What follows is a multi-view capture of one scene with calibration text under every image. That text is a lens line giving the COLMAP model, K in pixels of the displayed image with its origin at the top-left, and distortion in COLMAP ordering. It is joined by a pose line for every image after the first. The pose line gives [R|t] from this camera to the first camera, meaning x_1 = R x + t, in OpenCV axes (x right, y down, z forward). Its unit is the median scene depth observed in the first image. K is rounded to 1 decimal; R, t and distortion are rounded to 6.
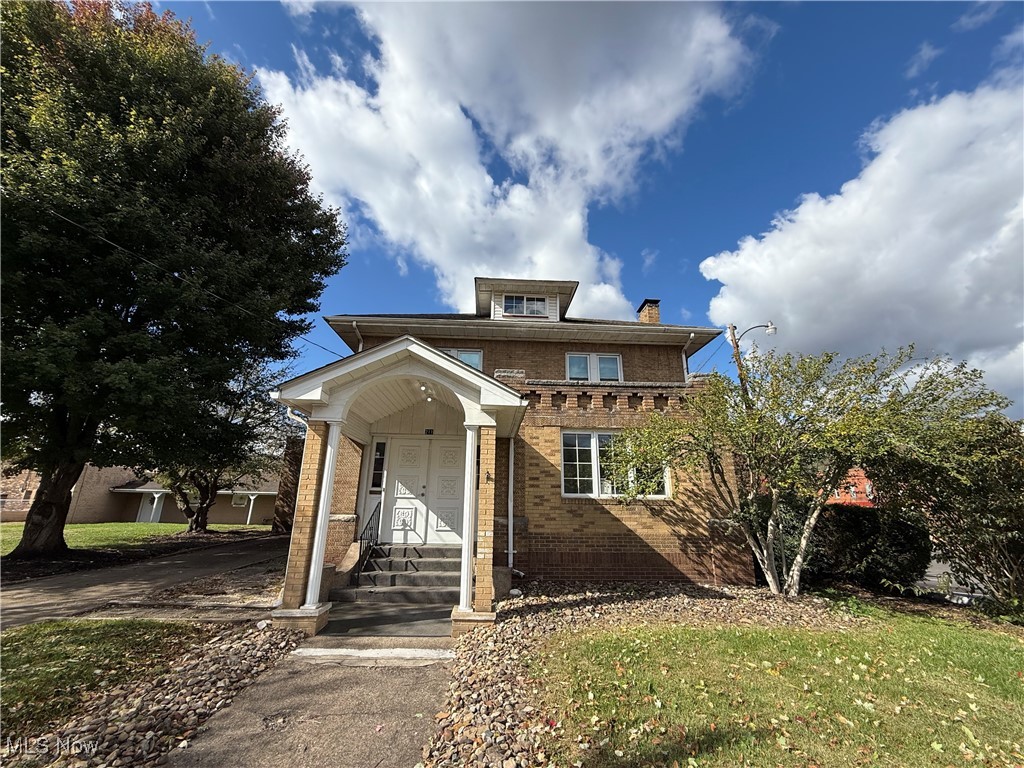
lens RADIAL K [[404.2, 0, 512.0], [0, 404.2, 384.0], [0, 0, 1]] dist [0.000828, 0.000091]
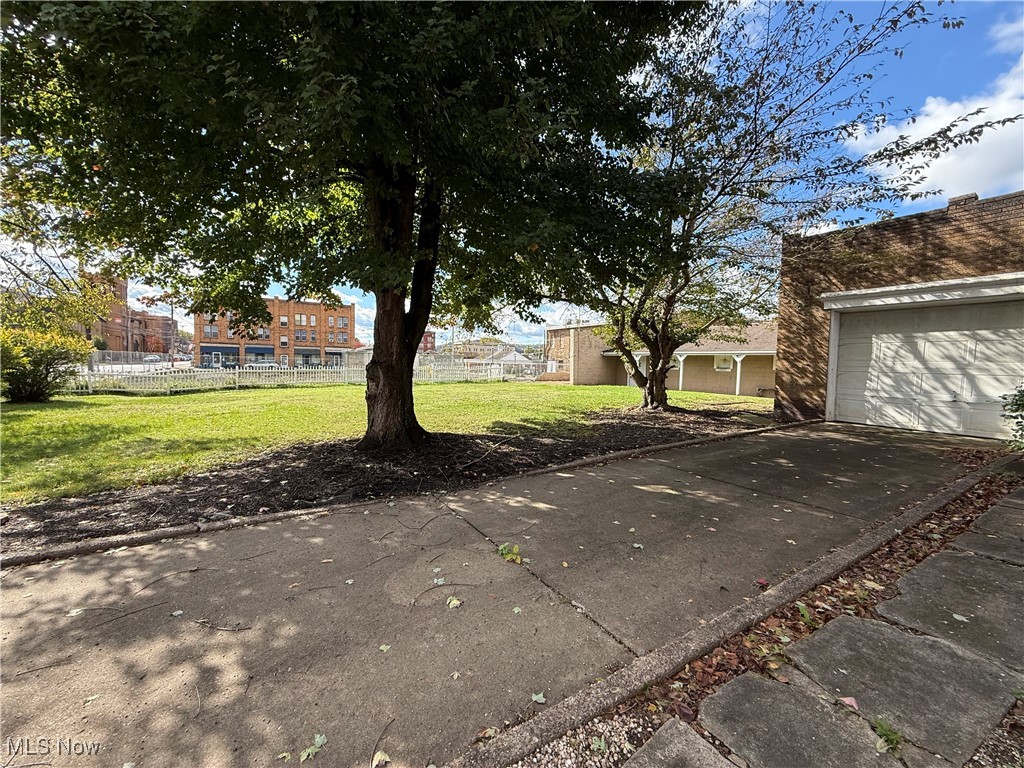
lens RADIAL K [[404.2, 0, 512.0], [0, 404.2, 384.0], [0, 0, 1]] dist [0.000828, 0.000091]
pose [[0.468798, 0.043078, -0.882255, -0.633901], [0.243477, 0.953814, 0.175946, 0.320474], [0.849086, -0.297292, 0.436658, 1.075691]]
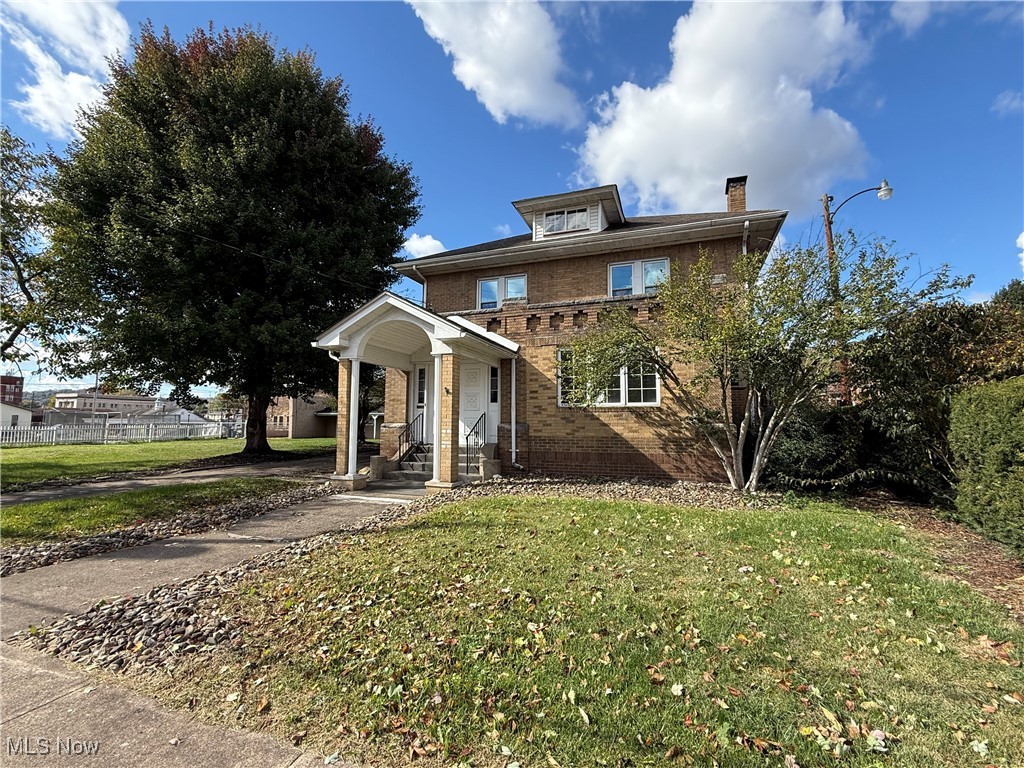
lens RADIAL K [[449.6, 0, 512.0], [0, 449.6, 384.0], [0, 0, 1]] dist [-0.009975, -0.000068]
pose [[0.920610, -0.046213, -0.387739, 0.496145], [0.122153, 0.977219, 0.173557, -0.018973], [0.370886, -0.207142, 0.905282, -0.184590]]
